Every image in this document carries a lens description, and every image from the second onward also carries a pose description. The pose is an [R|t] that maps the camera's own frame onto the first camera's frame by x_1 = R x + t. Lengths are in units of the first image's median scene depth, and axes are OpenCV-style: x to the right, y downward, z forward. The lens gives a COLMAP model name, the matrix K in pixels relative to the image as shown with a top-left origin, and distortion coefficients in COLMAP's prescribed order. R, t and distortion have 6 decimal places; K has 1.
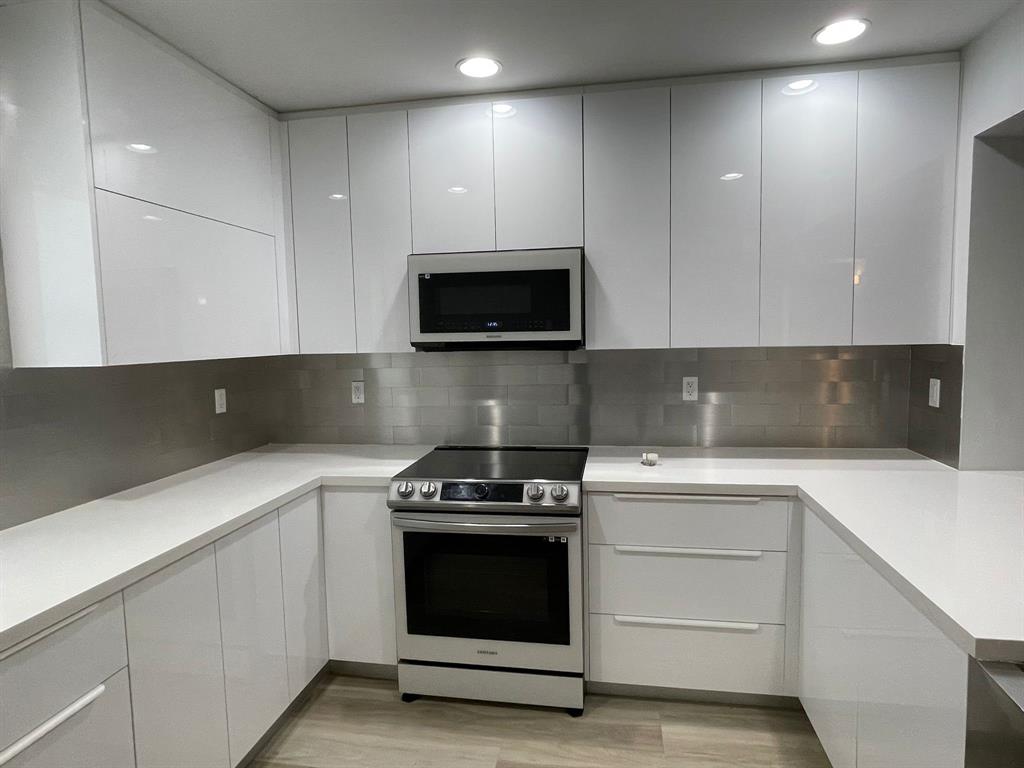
lens RADIAL K [[580.7, 0, 512.0], [0, 580.7, 384.0], [0, 0, 1]] dist [-0.003391, -0.000588]
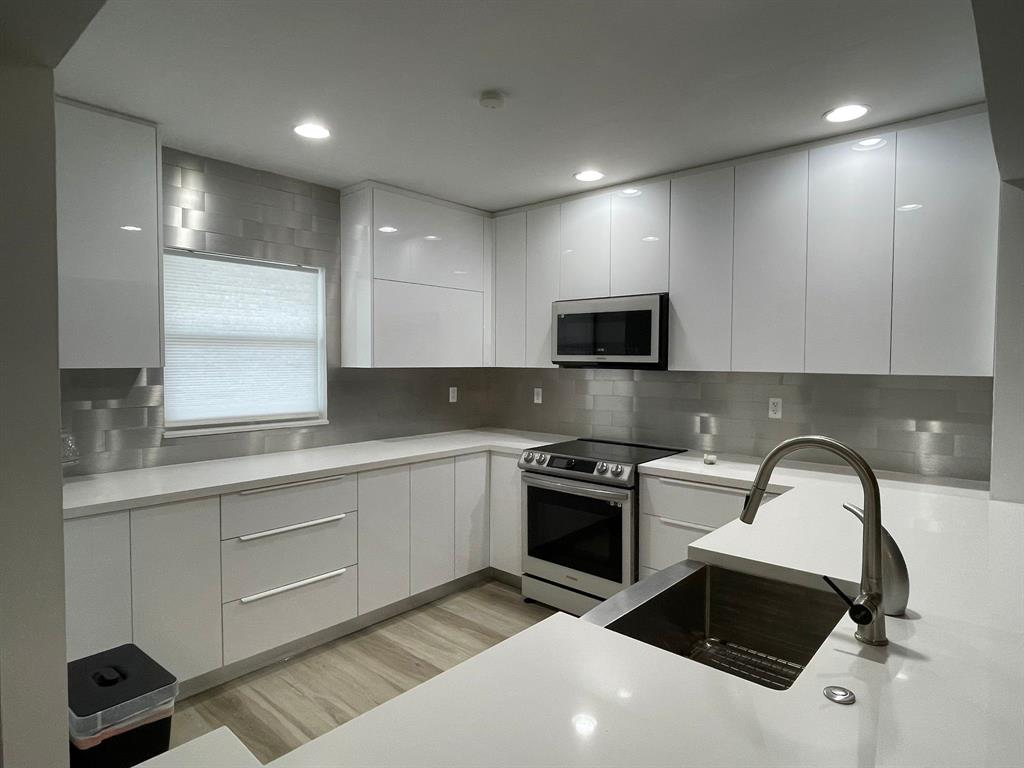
lens RADIAL K [[574.5, 0, 513.0], [0, 574.5, 380.1], [0, 0, 1]] dist [0.025334, -0.044376]
pose [[0.848937, 0.044743, -0.526596, 0.535899], [-0.067289, 0.997451, -0.023728, 0.017945], [0.524192, 0.055578, 0.849784, -0.295528]]
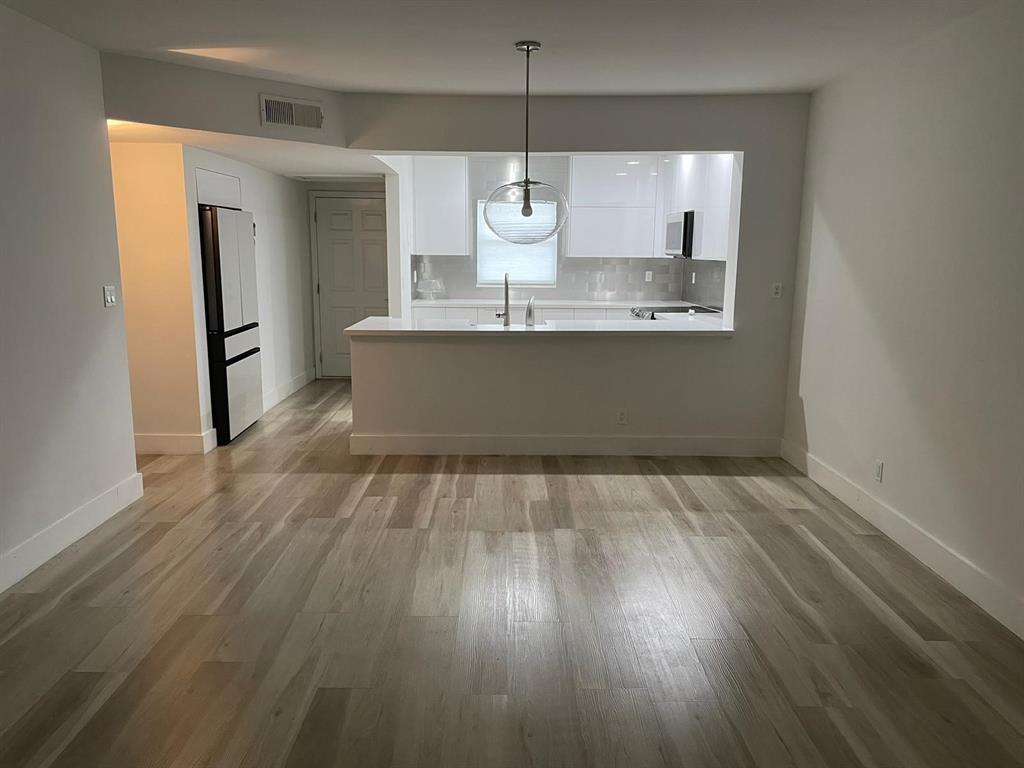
lens RADIAL K [[769.4, 0, 512.0], [0, 769.4, 384.0], [0, 0, 1]] dist [0.098363, -0.131037]
pose [[0.182791, 0.191162, -0.964388, 2.944365], [-0.094733, 0.979775, 0.176256, -0.050889], [0.978577, 0.059141, 0.197204, -0.182981]]
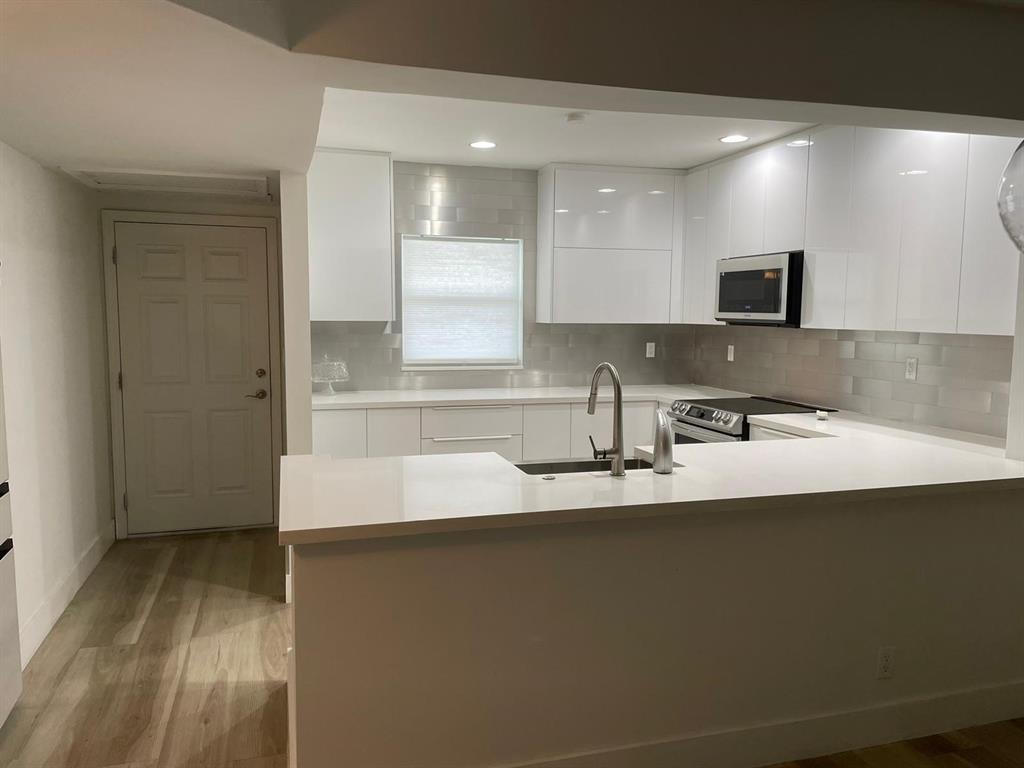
lens RADIAL K [[770.8, 0, 512.4], [0, 770.8, 388.4], [0, 0, 1]] dist [0.091982, -0.122697]
pose [[0.443950, 0.114417, -0.888717, 1.485872], [-0.092248, 0.992380, 0.081681, -0.006679], [0.891291, 0.045720, 0.451122, -0.391833]]
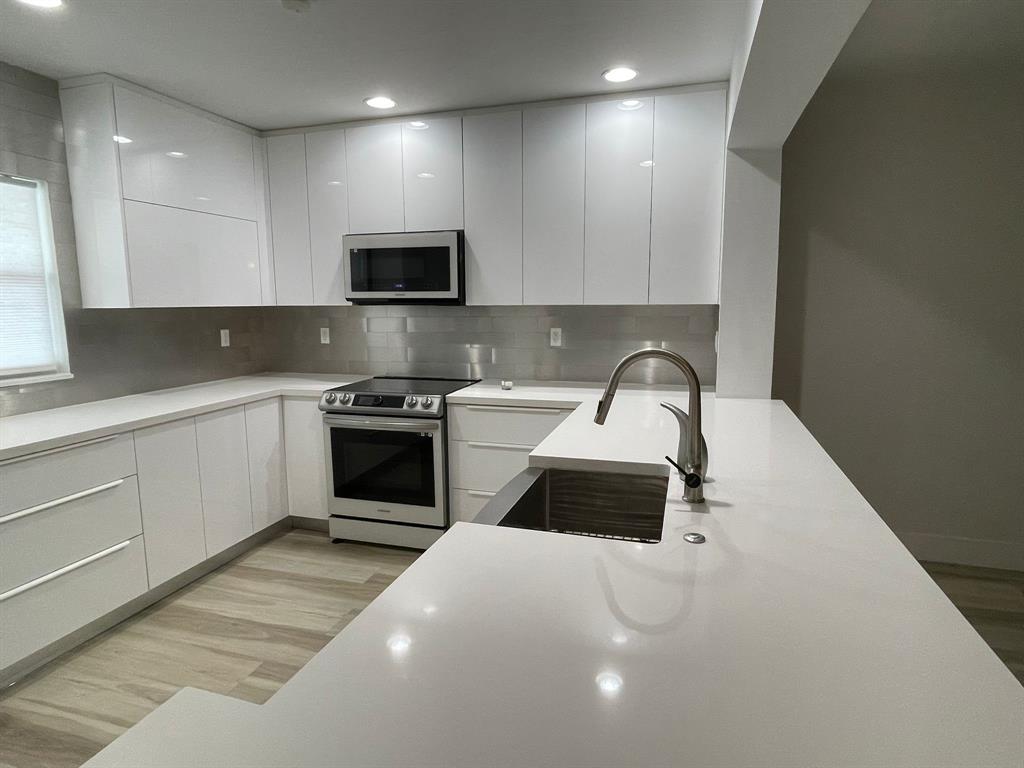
lens RADIAL K [[577.1, 0, 506.9], [0, 577.1, 380.2], [0, 0, 1]] dist [0.001794, -0.001163]
pose [[0.991465, 0.031554, -0.126501, 0.420023], [-0.024487, 0.998072, 0.057036, 0.039874], [0.128057, -0.053451, 0.990325, -0.368080]]
